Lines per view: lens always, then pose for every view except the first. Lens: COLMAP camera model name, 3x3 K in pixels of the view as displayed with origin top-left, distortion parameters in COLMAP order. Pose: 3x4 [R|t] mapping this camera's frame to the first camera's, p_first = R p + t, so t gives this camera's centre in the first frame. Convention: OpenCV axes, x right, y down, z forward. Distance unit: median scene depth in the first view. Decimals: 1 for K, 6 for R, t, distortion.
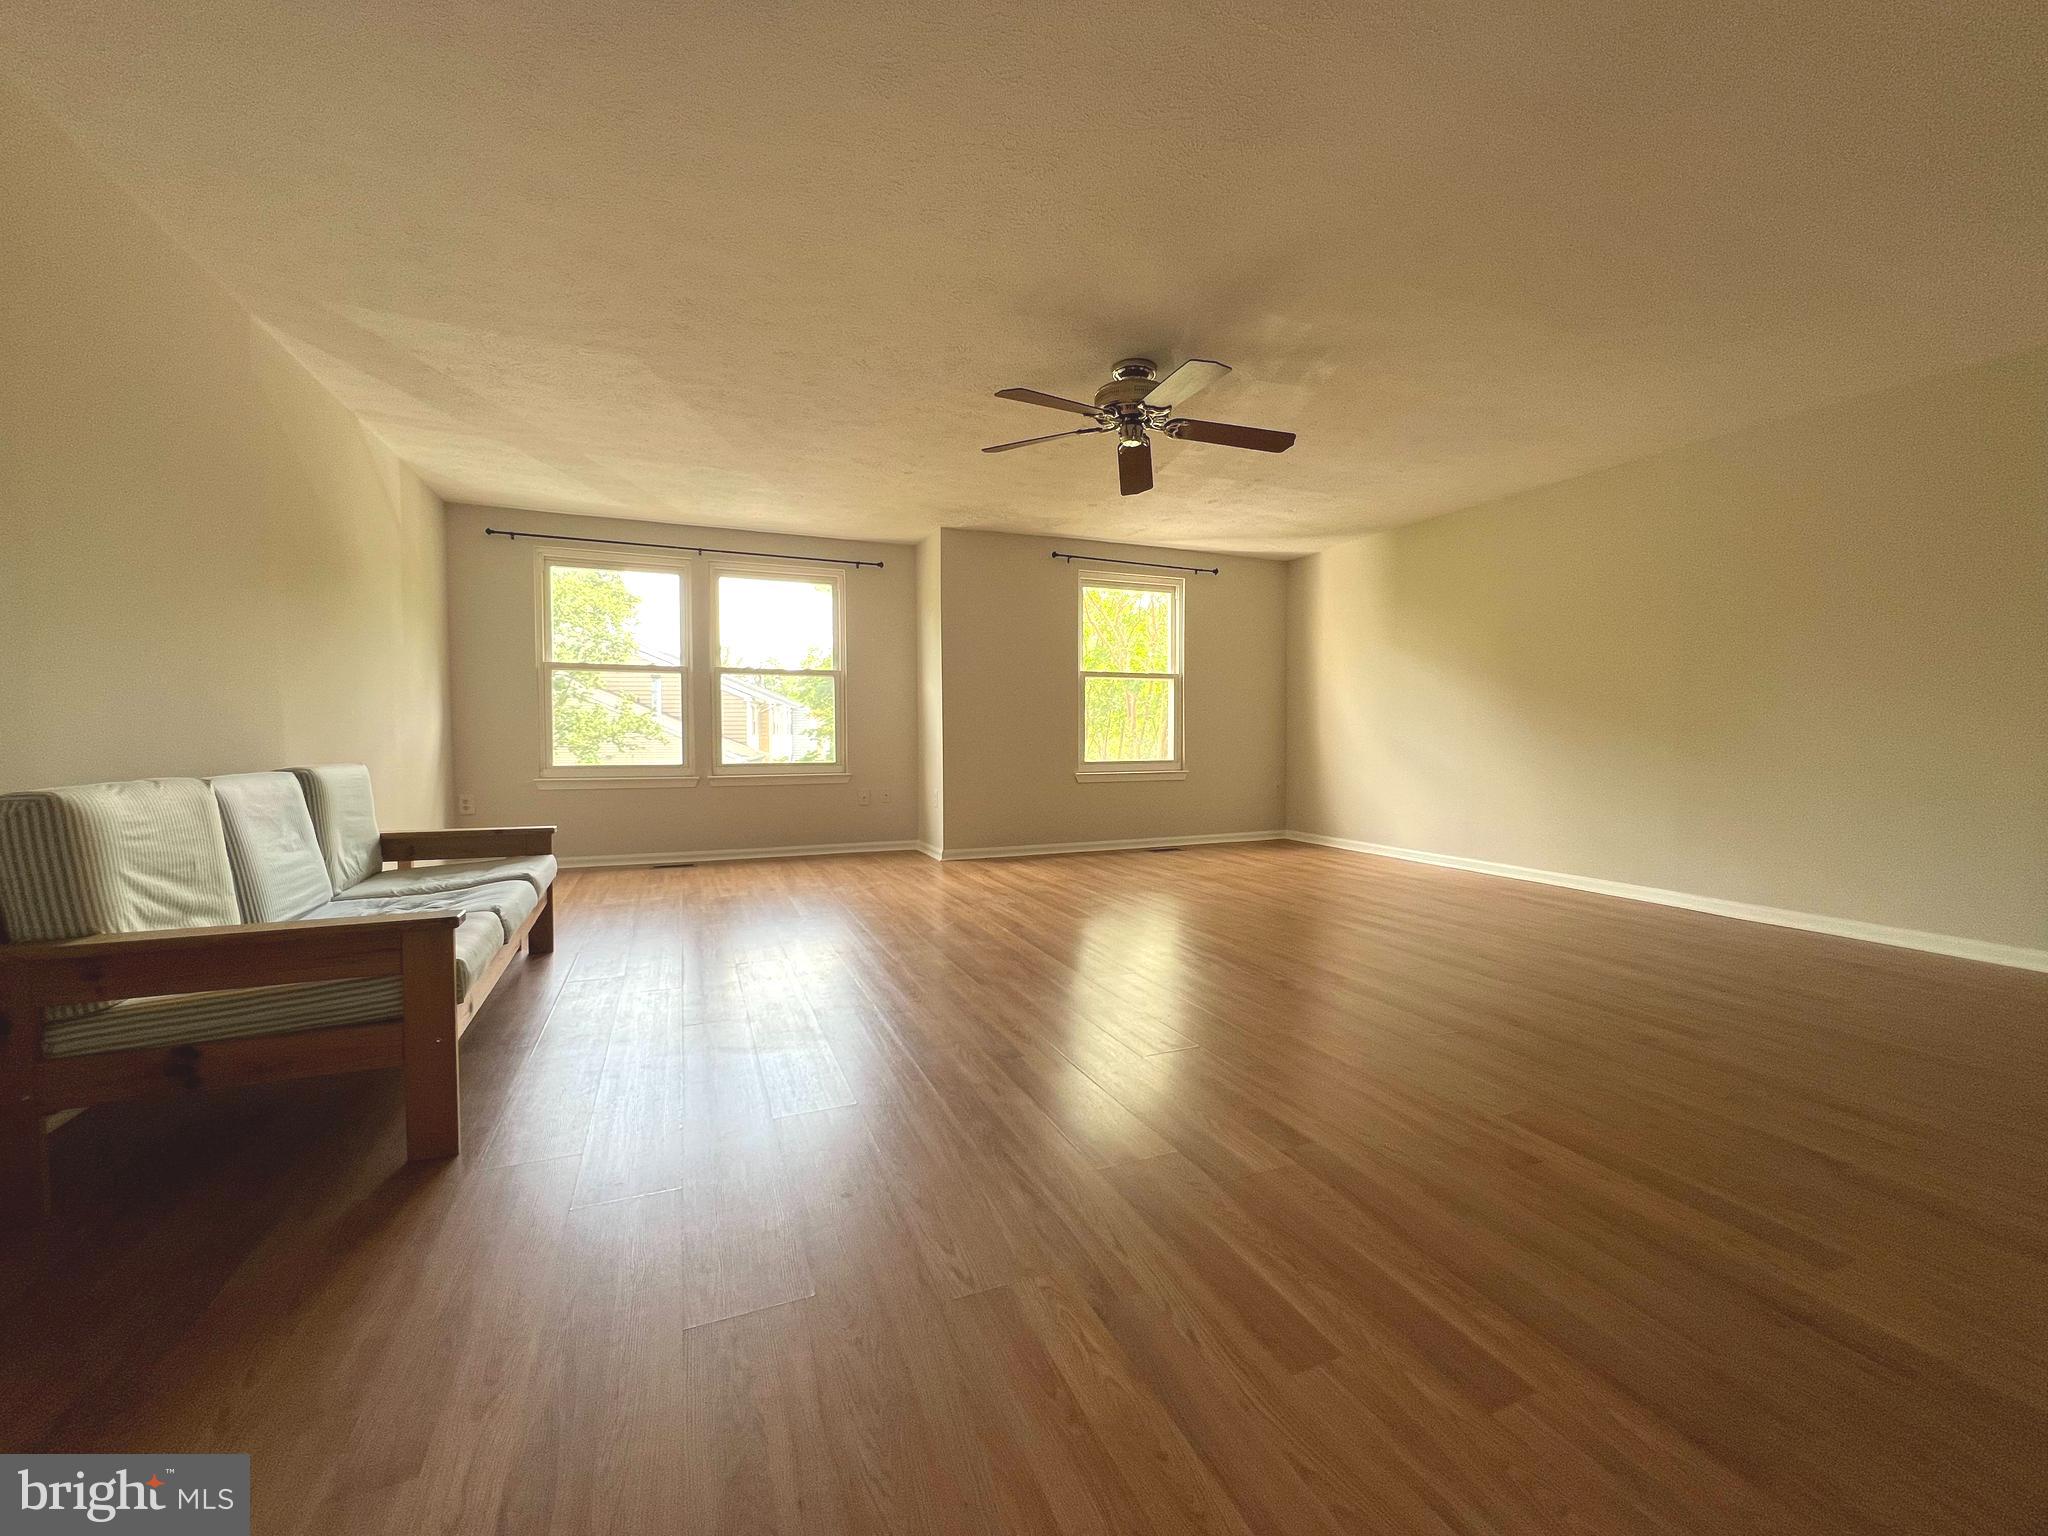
lens RADIAL K [[821.9, 0, 1022.2], [0, 821.9, 772.4], [0, 0, 1]] dist [-0.002221, 0.000278]
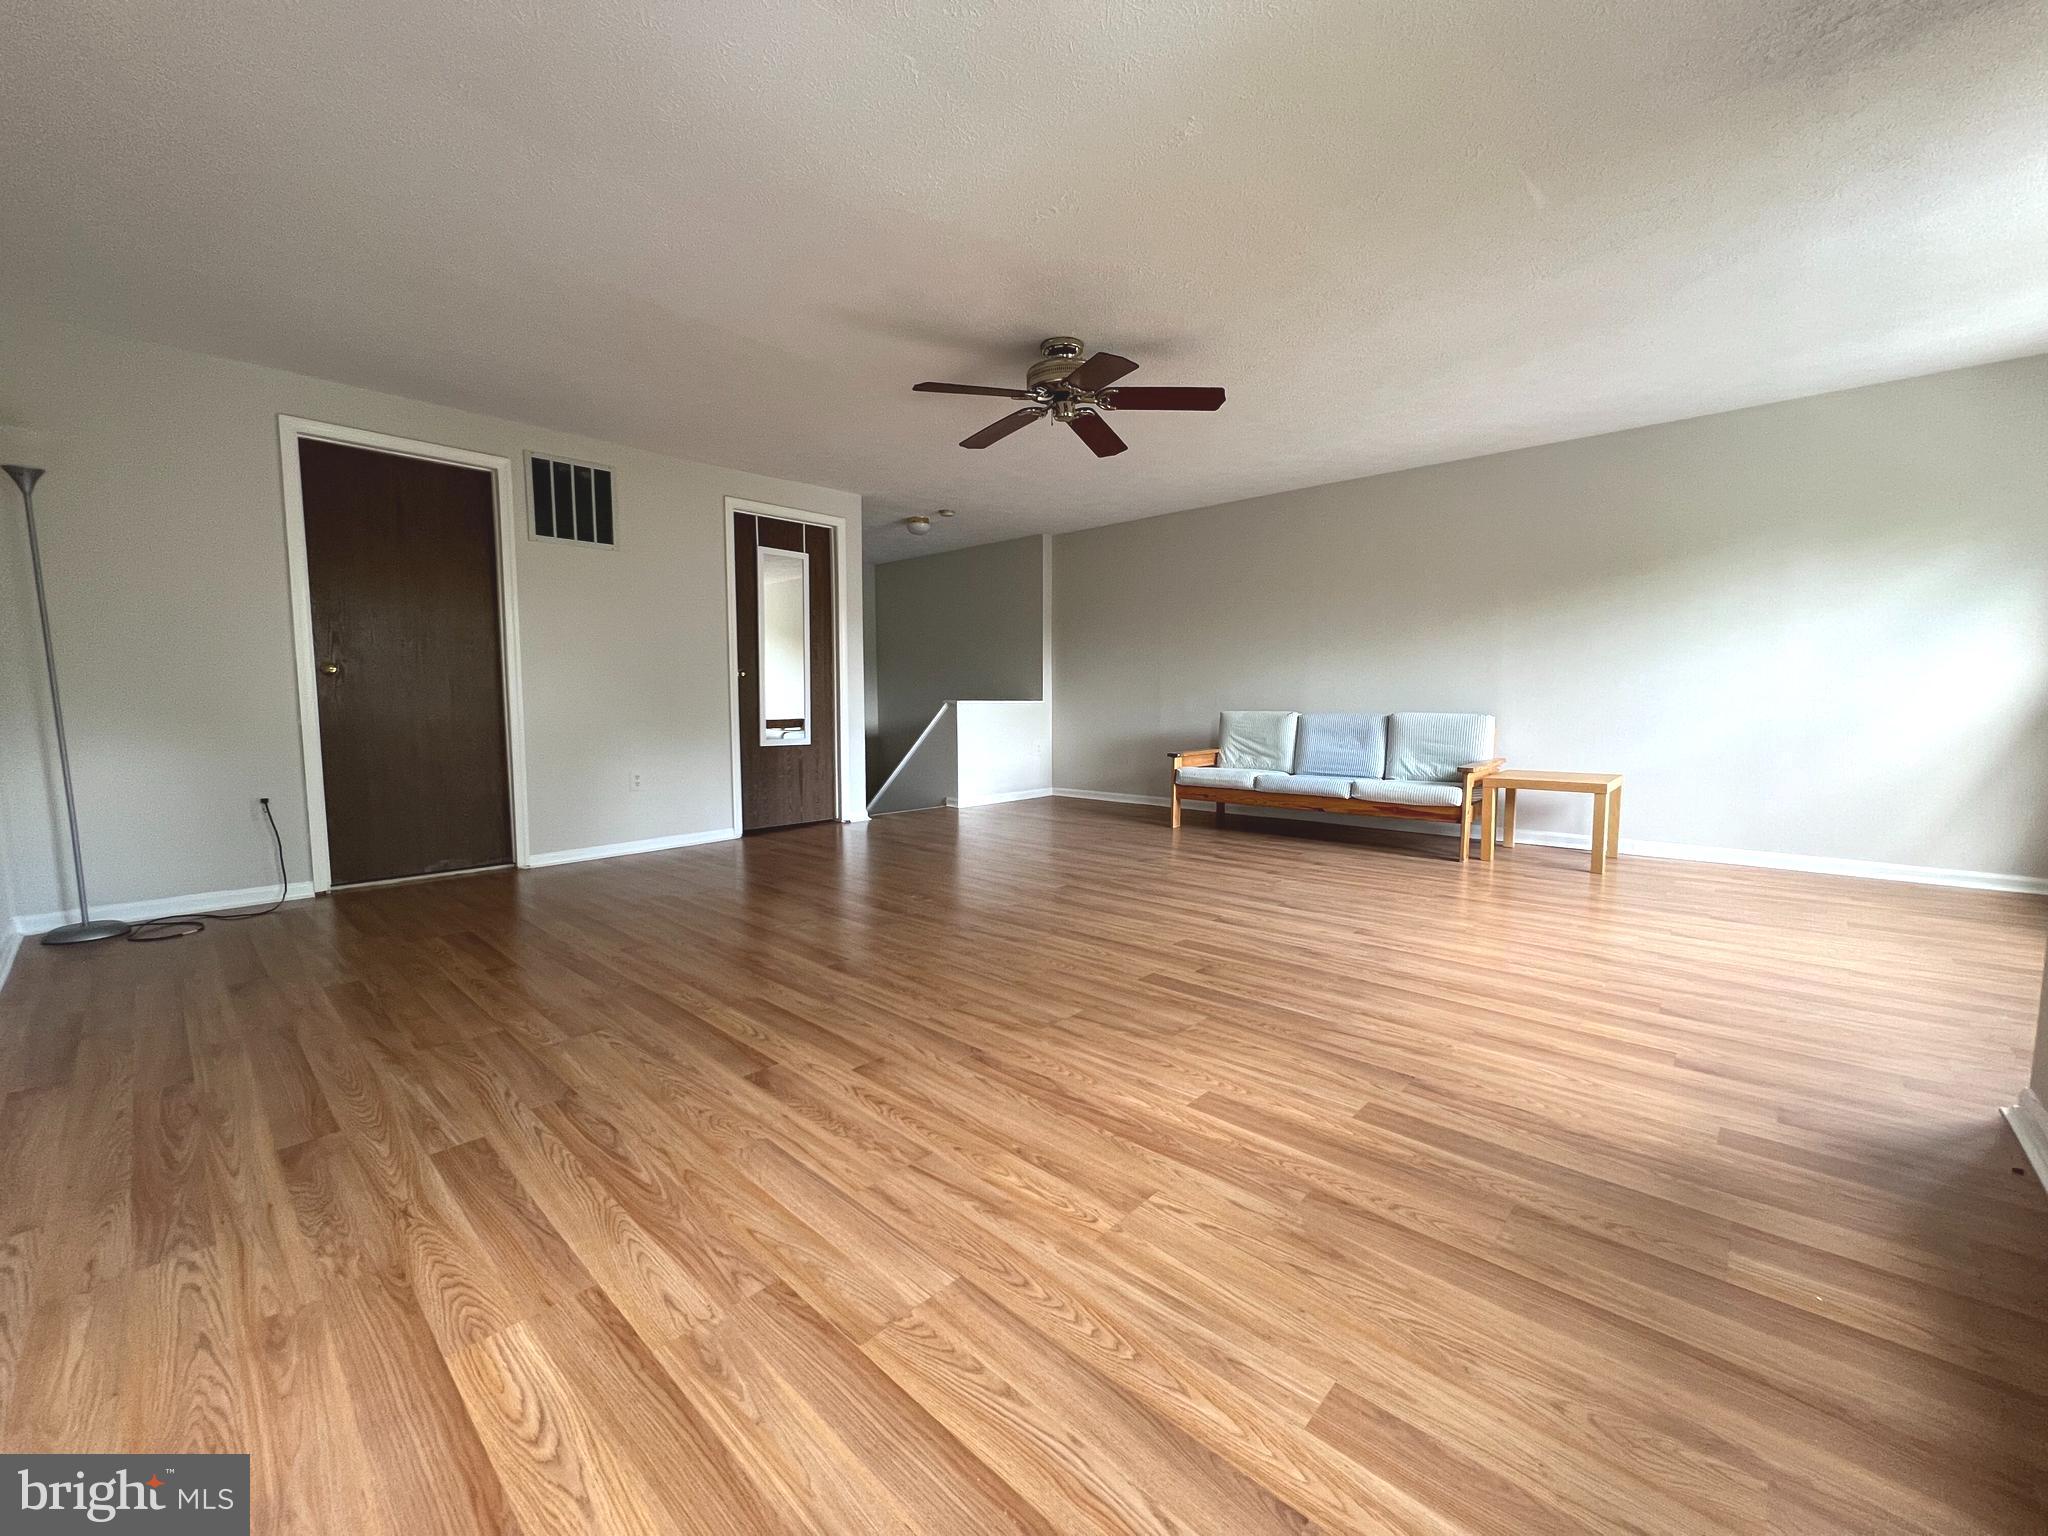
lens RADIAL K [[821.9, 0, 1022.2], [0, 821.9, 772.4], [0, 0, 1]] dist [-0.002221, 0.000278]
pose [[-0.913401, 0.040529, -0.405038, 0.351954], [-0.014527, 0.991151, 0.131938, -0.051567], [0.406802, 0.126397, -0.904730, 1.125795]]
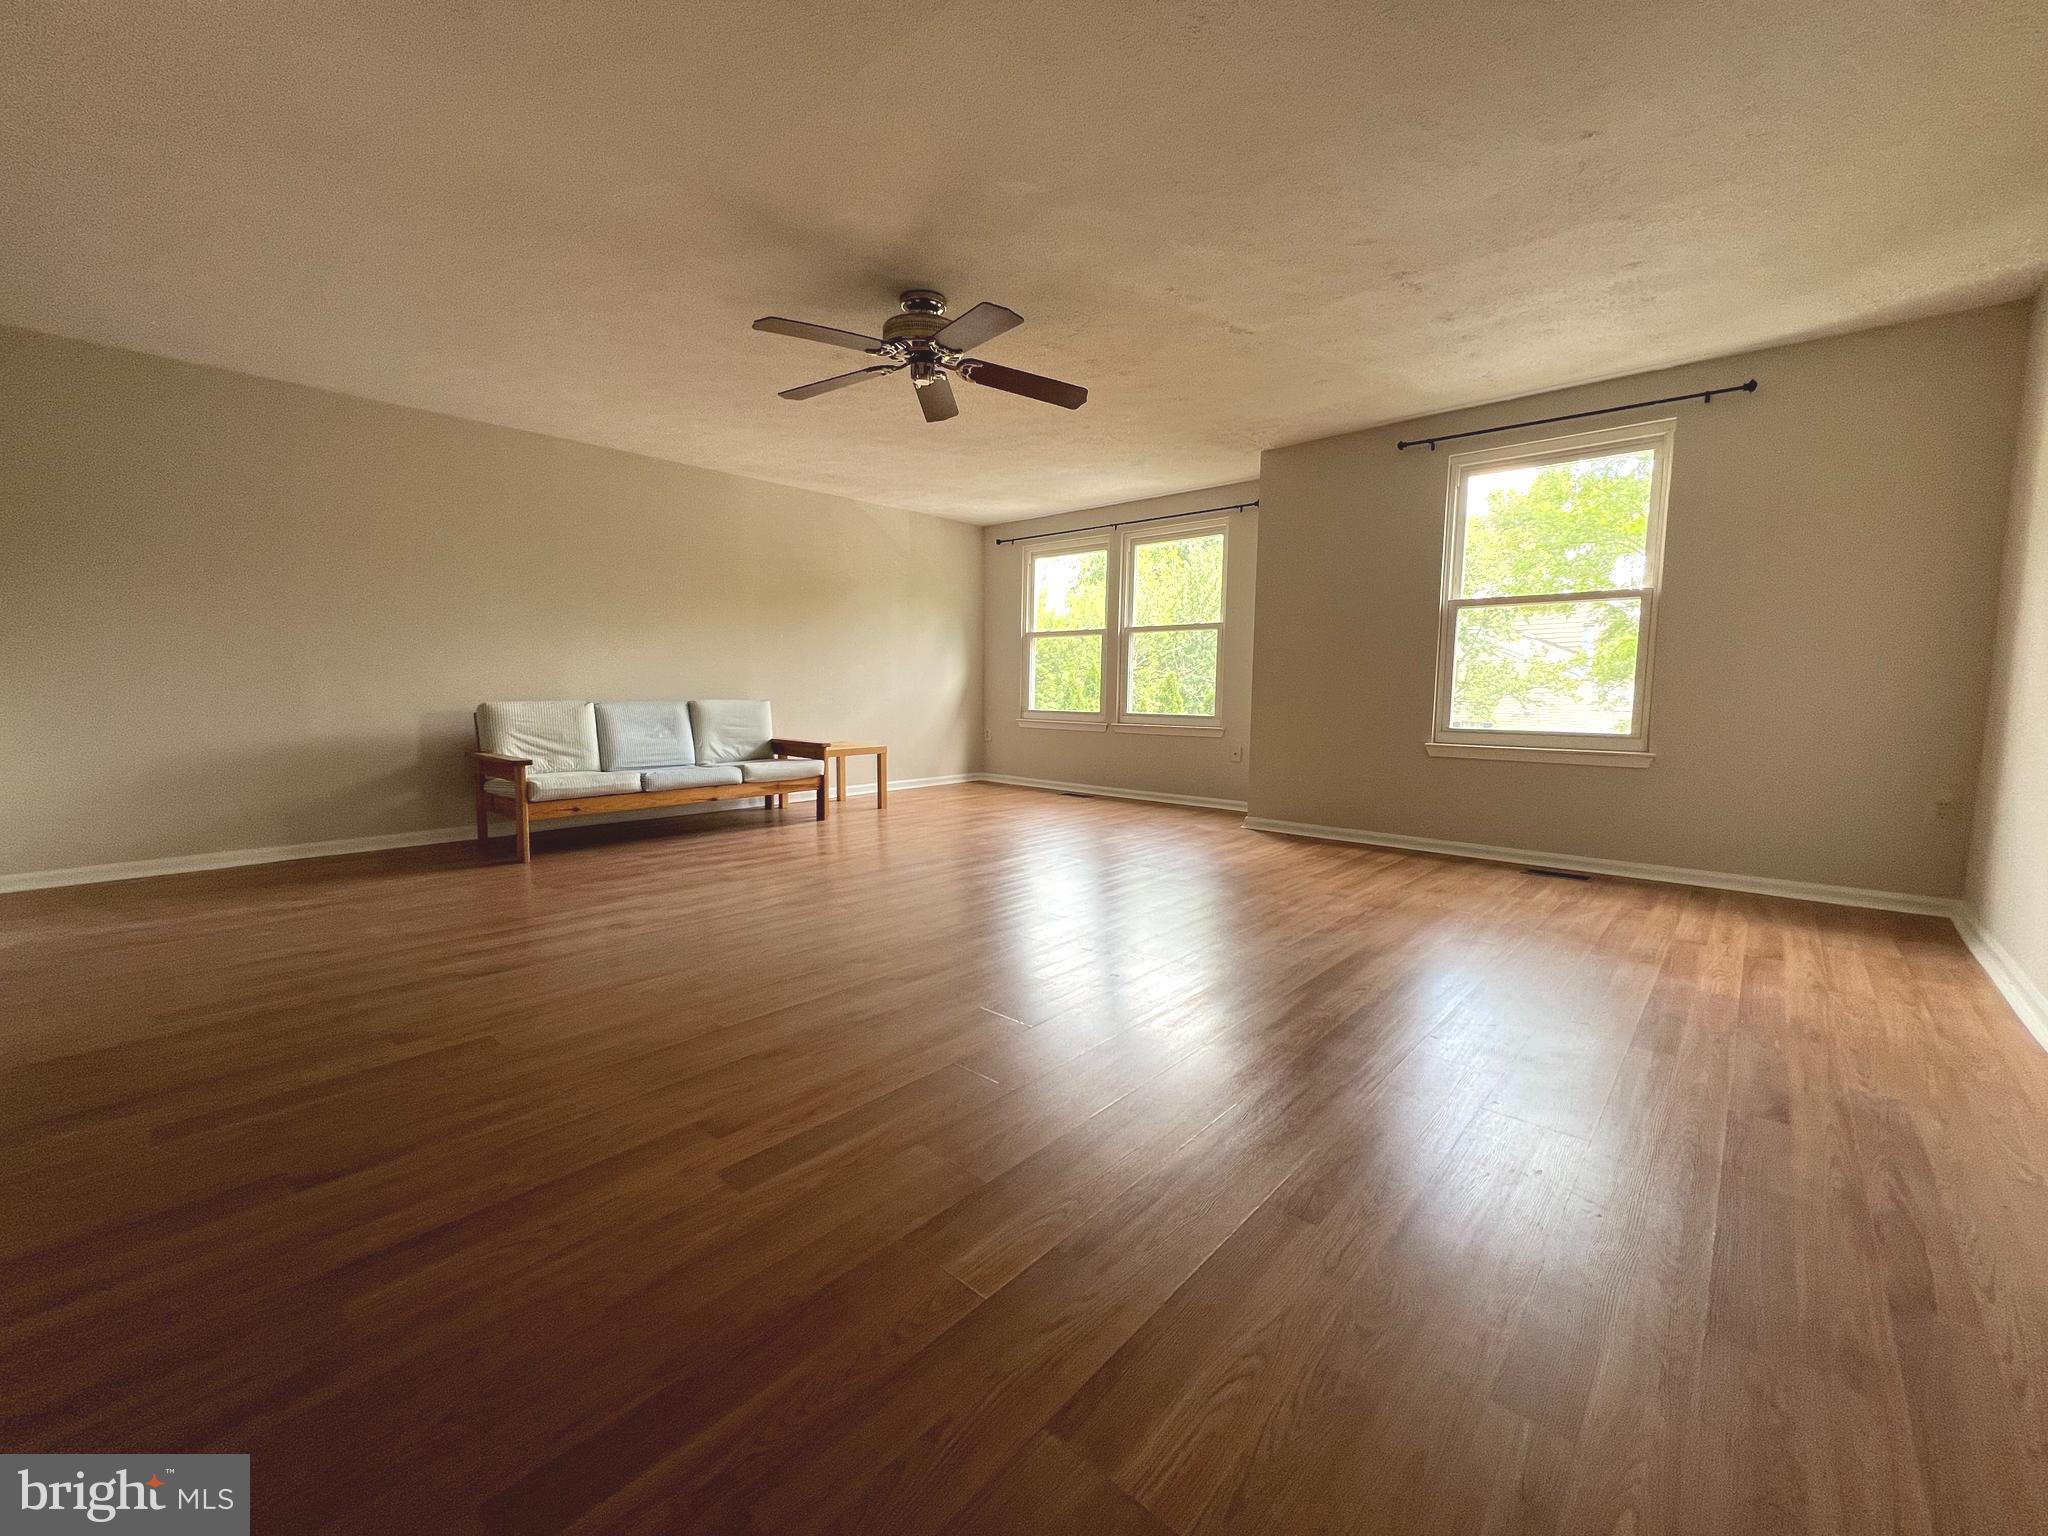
lens RADIAL K [[821.9, 0, 1022.2], [0, 821.9, 772.4], [0, 0, 1]] dist [-0.002221, 0.000278]
pose [[0.423663, 0.097826, -0.900522, 0.617391], [-0.048951, 0.995171, 0.085079, -0.018863], [0.904496, 0.008037, 0.426406, 0.395777]]
